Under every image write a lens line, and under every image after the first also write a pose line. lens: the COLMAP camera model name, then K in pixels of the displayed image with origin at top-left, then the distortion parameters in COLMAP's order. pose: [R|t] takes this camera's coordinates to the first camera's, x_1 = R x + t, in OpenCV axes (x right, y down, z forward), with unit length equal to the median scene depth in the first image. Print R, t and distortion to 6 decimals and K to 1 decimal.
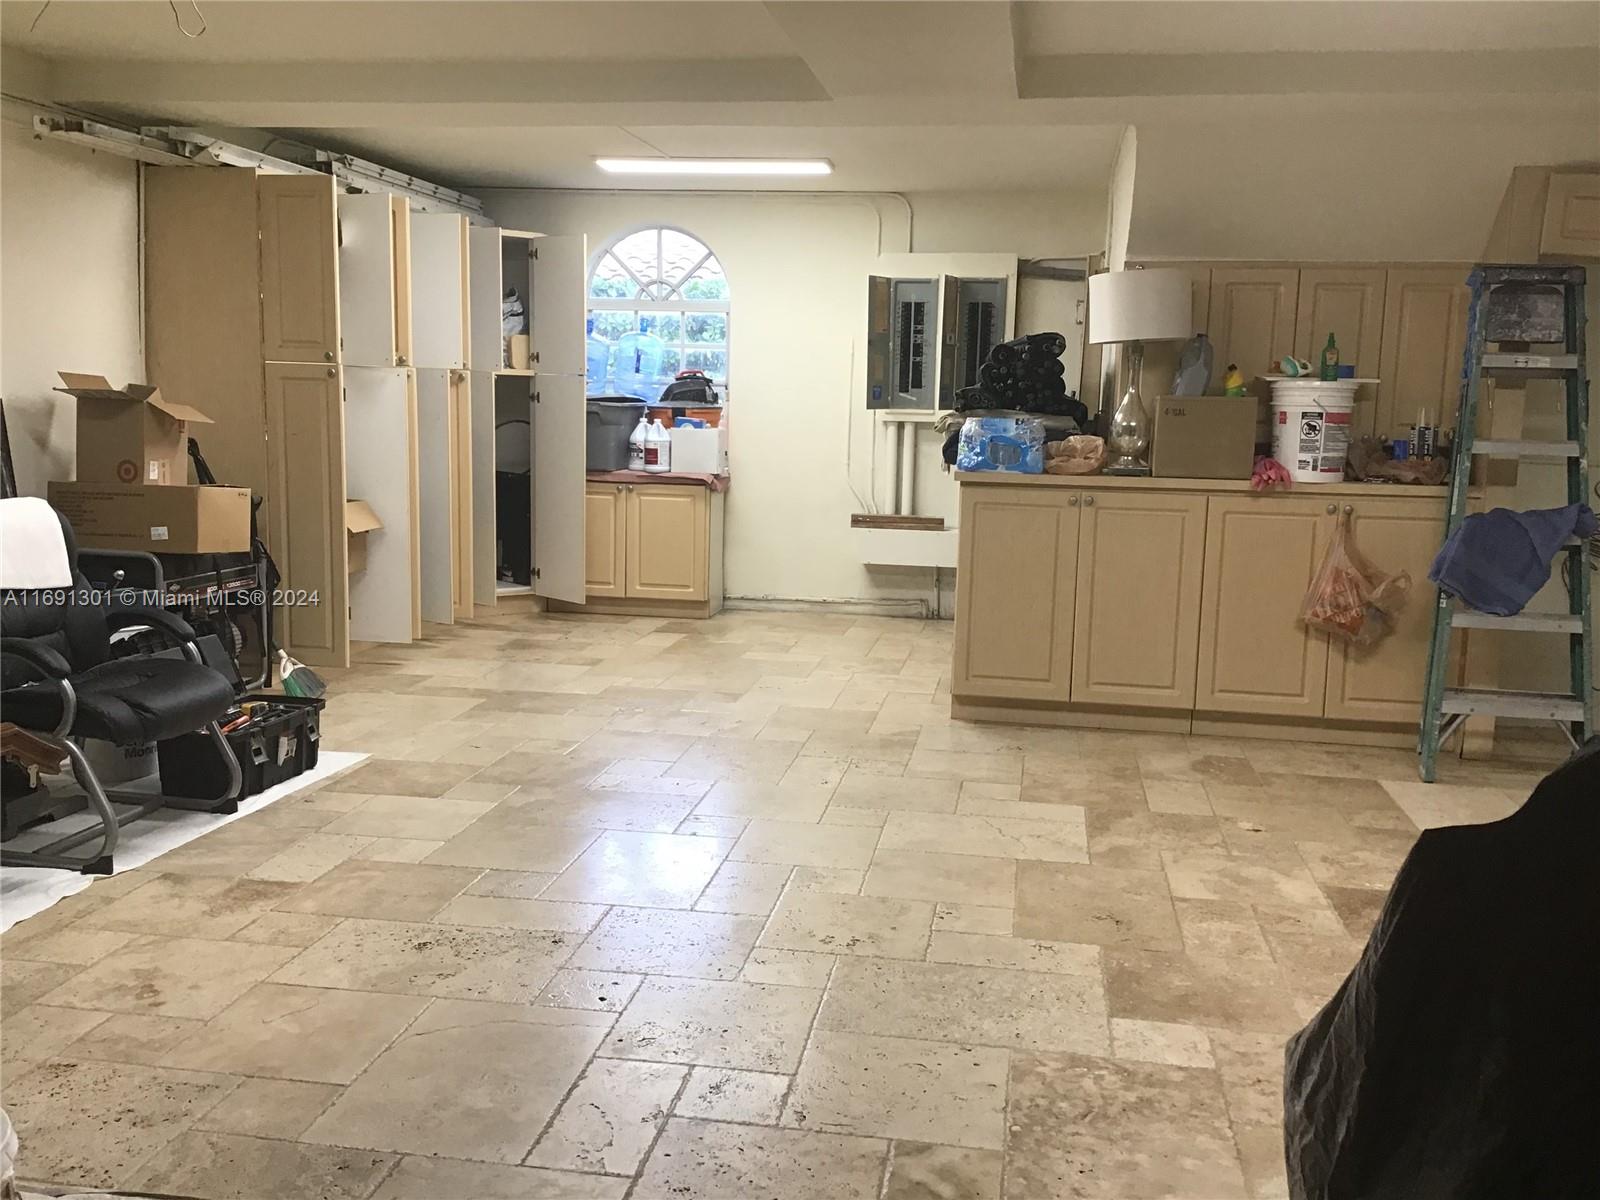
lens RADIAL K [[1448.4, 0, 820.0], [0, 1448.4, 601.7], [0, 0, 1]] dist [0.108181, -0.179031]
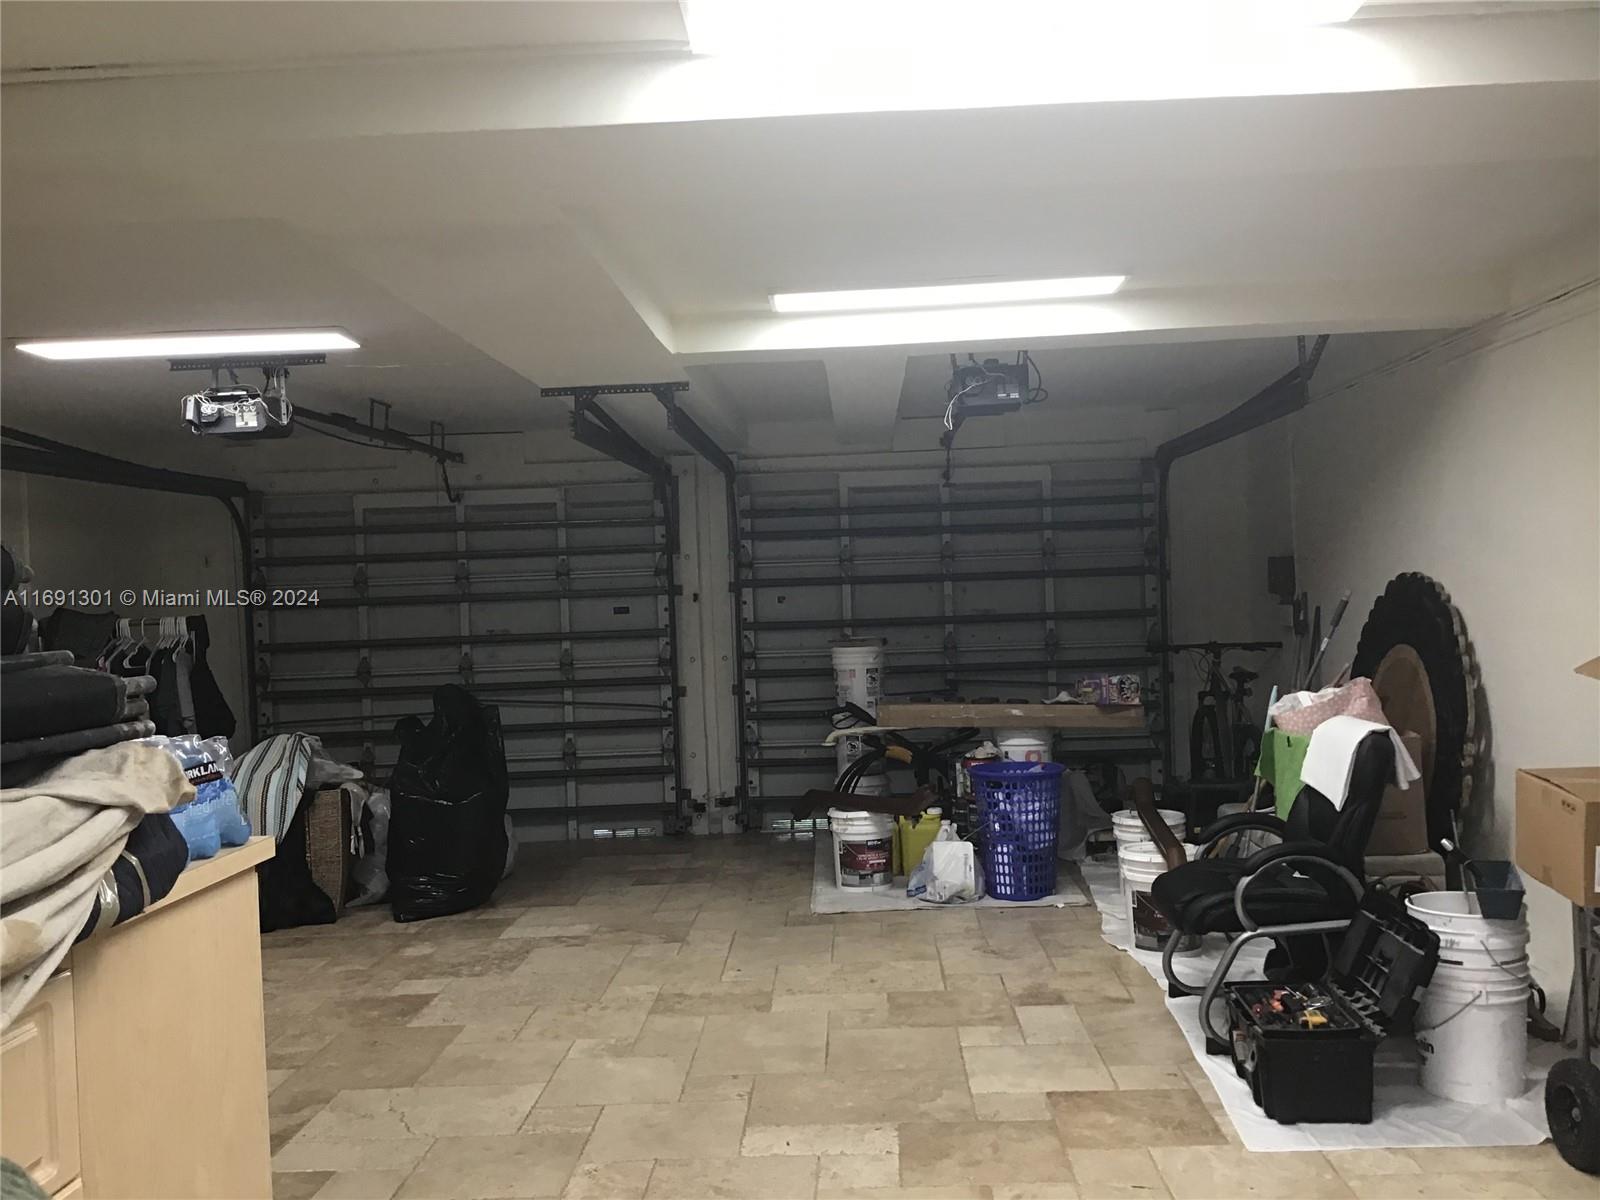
lens RADIAL K [[1448.4, 0, 820.0], [0, 1448.4, 601.7], [0, 0, 1]] dist [0.108181, -0.179031]
pose [[-0.992208, 0.014812, -0.123711, -0.030870], [-0.003258, 0.989484, 0.144605, -0.346858], [0.124552, 0.143881, -0.981726, 2.227431]]
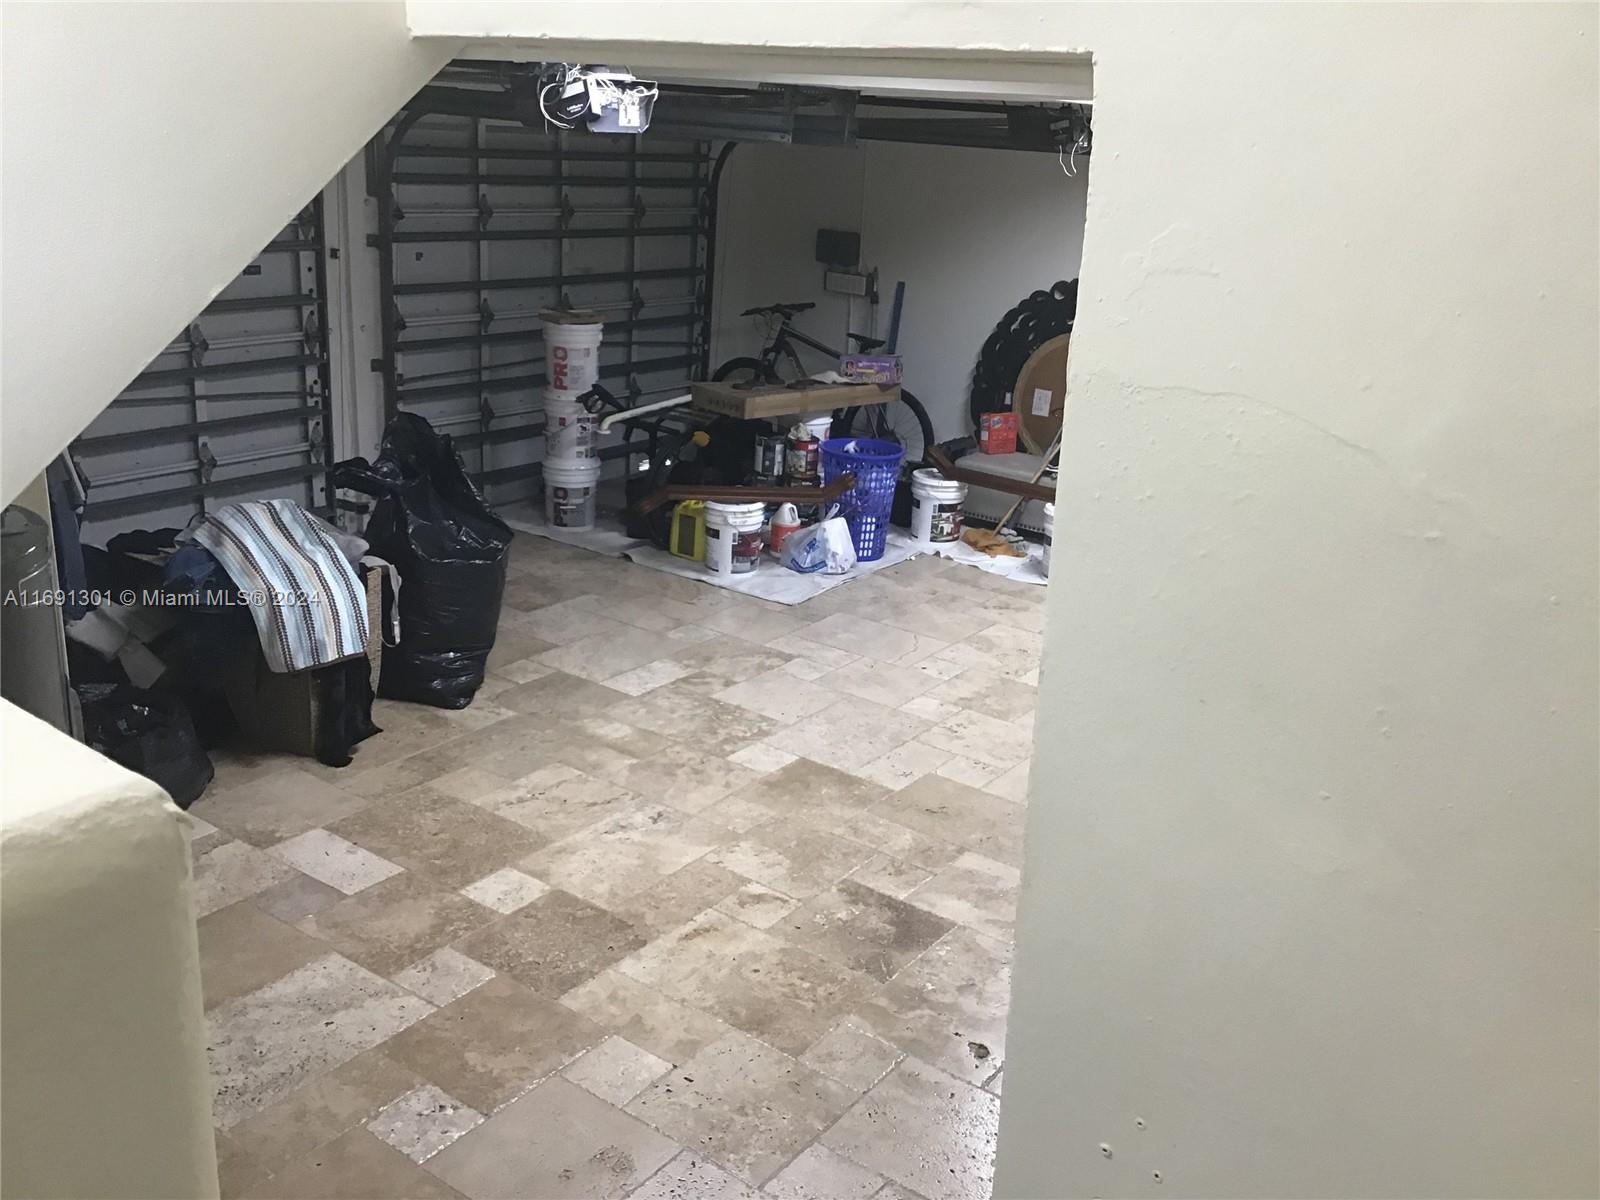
lens RADIAL K [[1448.4, 0, 820.0], [0, 1448.4, 601.7], [0, 0, 1]] dist [0.108181, -0.179031]
pose [[-0.449052, 0.233814, -0.862371, 1.323849], [-0.196552, 0.915663, 0.350611, -0.391486], [0.871619, 0.326943, -0.365224, 1.310966]]
